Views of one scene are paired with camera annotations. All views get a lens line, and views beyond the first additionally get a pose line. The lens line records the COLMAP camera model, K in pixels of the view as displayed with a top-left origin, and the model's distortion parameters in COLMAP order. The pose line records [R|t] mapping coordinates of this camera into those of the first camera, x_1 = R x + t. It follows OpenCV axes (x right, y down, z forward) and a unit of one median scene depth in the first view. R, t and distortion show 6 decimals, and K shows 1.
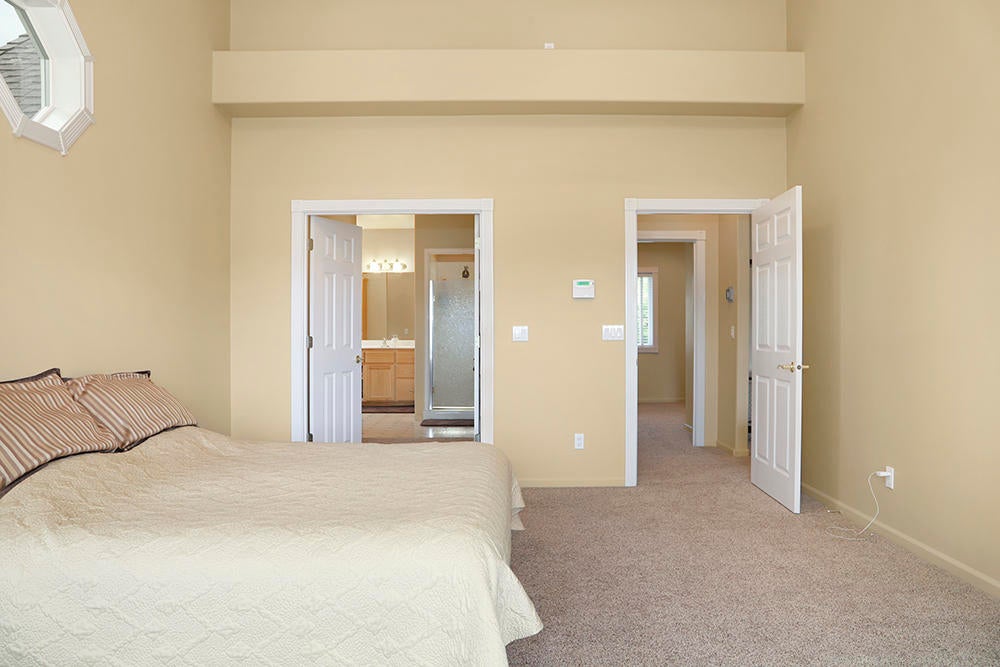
lens RADIAL K [[697.6, 0, 500.0], [0, 697.6, 333.5], [0, 0, 1]] dist [-0.065730, -0.002742]
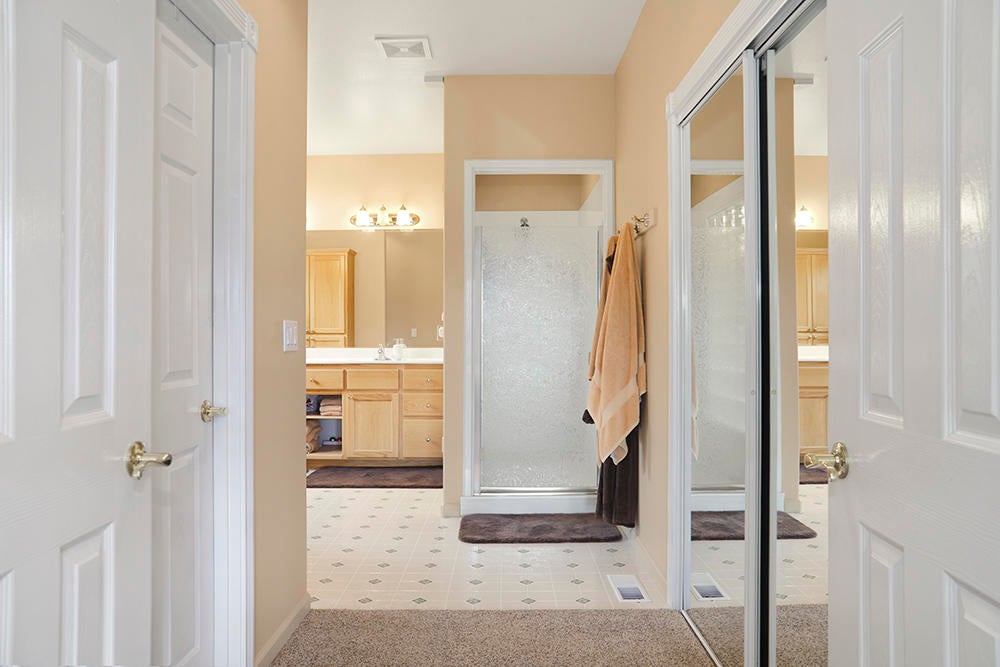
lens RADIAL K [[697.6, 0, 500.0], [0, 697.6, 333.5], [0, 0, 1]] dist [-0.065730, -0.002742]
pose [[0.999981, 0.002343, 0.005751, -0.074861], [-0.002281, 0.999940, -0.010674, 0.003889], [-0.005776, 0.010661, 0.999926, 0.449173]]
